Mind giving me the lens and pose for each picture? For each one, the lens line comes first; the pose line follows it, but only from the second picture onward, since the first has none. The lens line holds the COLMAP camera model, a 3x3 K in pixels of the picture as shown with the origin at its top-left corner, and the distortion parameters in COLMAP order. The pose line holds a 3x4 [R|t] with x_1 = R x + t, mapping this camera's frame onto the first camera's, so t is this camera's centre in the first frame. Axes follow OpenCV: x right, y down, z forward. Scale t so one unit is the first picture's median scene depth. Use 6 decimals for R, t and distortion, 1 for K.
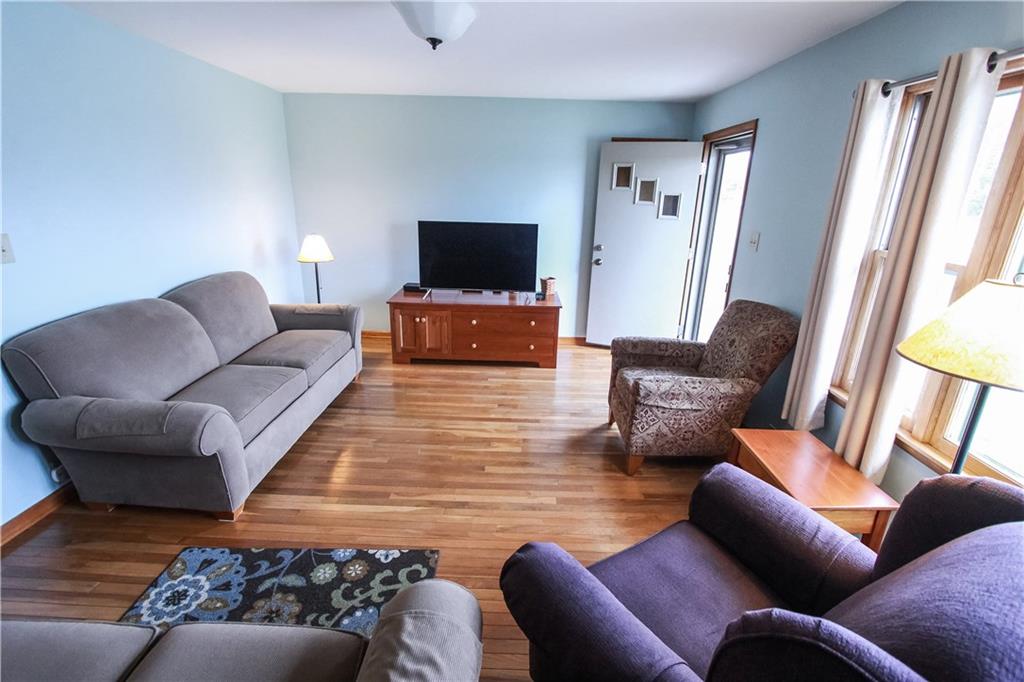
lens RADIAL K [[473.6, 0, 513.7], [0, 473.6, 339.9], [0, 0, 1]] dist [-0.015763, 0.002765]
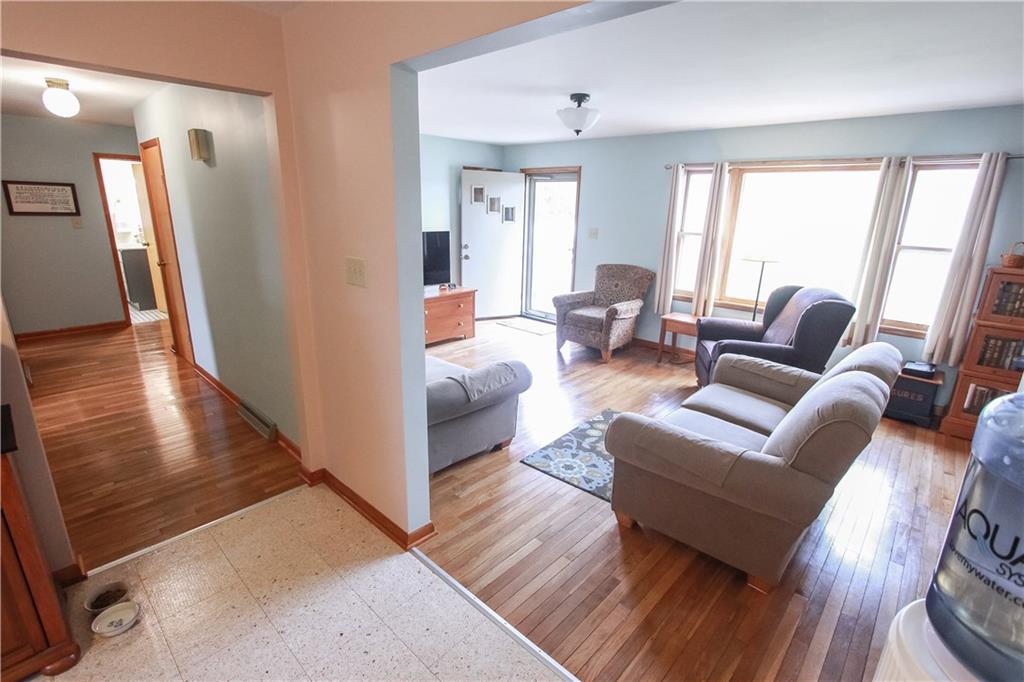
lens RADIAL K [[473.6, 0, 516.8], [0, 473.6, 343.0], [0, 0, 1]] dist [-0.015763, 0.002765]
pose [[0.662623, -0.218291, 0.716435, -1.127914], [0.220693, 0.971019, 0.091744, -0.029481], [-0.715699, 0.097320, 0.691595, -0.019630]]
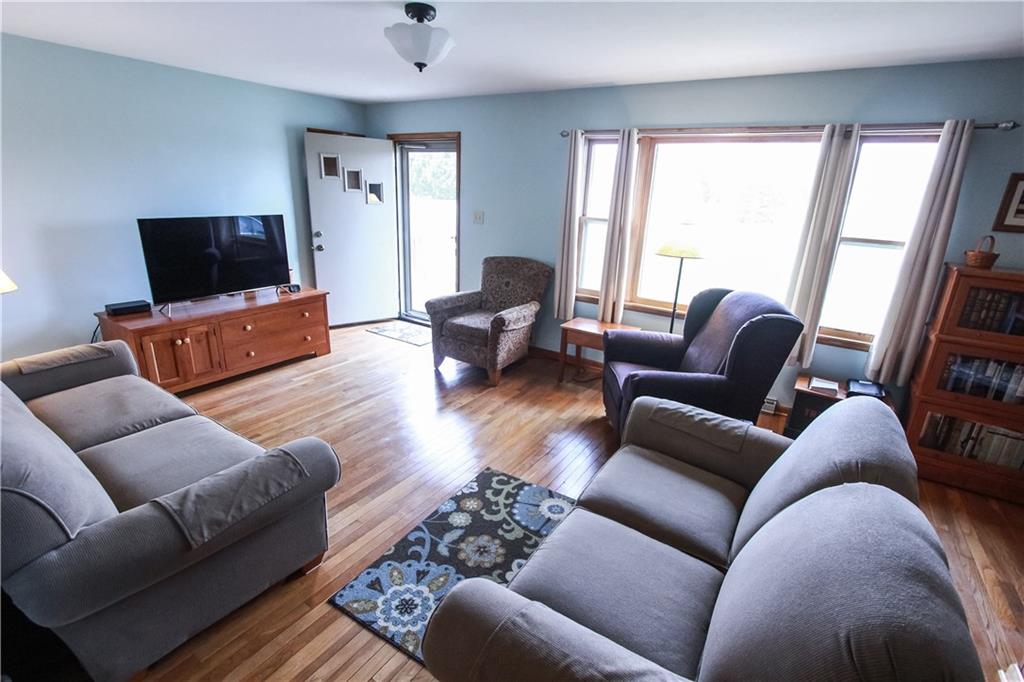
lens RADIAL K [[473.6, 0, 515.1], [0, 473.6, 341.8], [0, 0, 1]] dist [-0.015763, 0.002765]
pose [[0.527279, -0.269497, 0.805821, -0.742057], [0.233505, 0.957813, 0.167538, -0.059746], [-0.816978, 0.099824, 0.567964, 0.111424]]
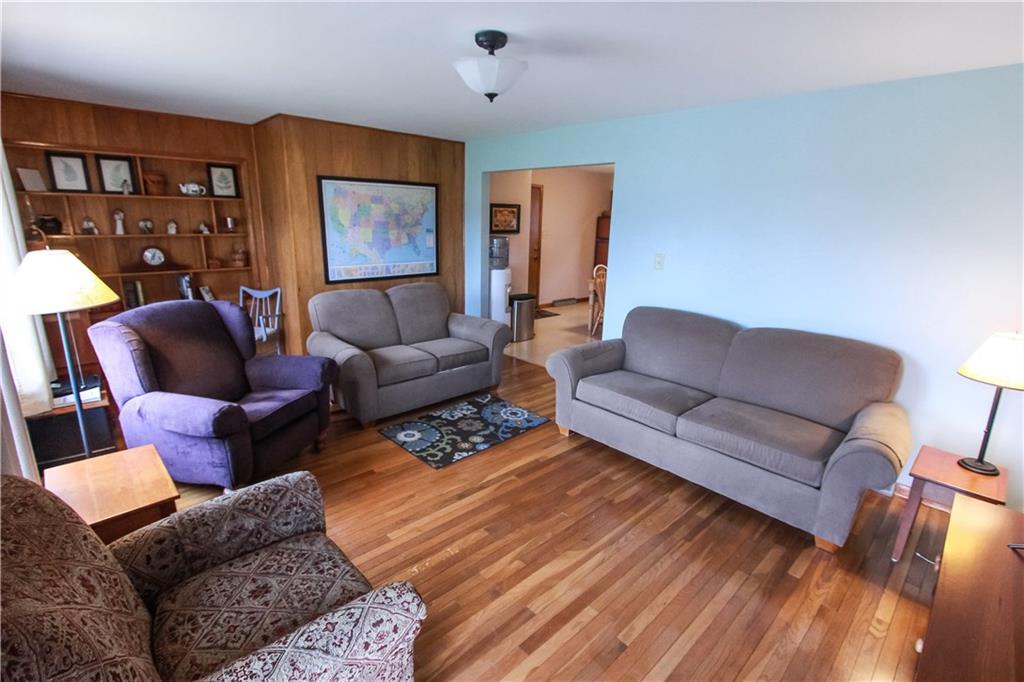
lens RADIAL K [[473.6, 0, 511.9], [0, 473.6, 337.7], [0, 0, 1]] dist [-0.015763, 0.002765]
pose [[-0.715947, 0.127652, -0.686386, 0.414496], [-0.254782, 0.867565, 0.427103, -0.384669], [0.650005, 0.480661, -0.588607, 1.232178]]
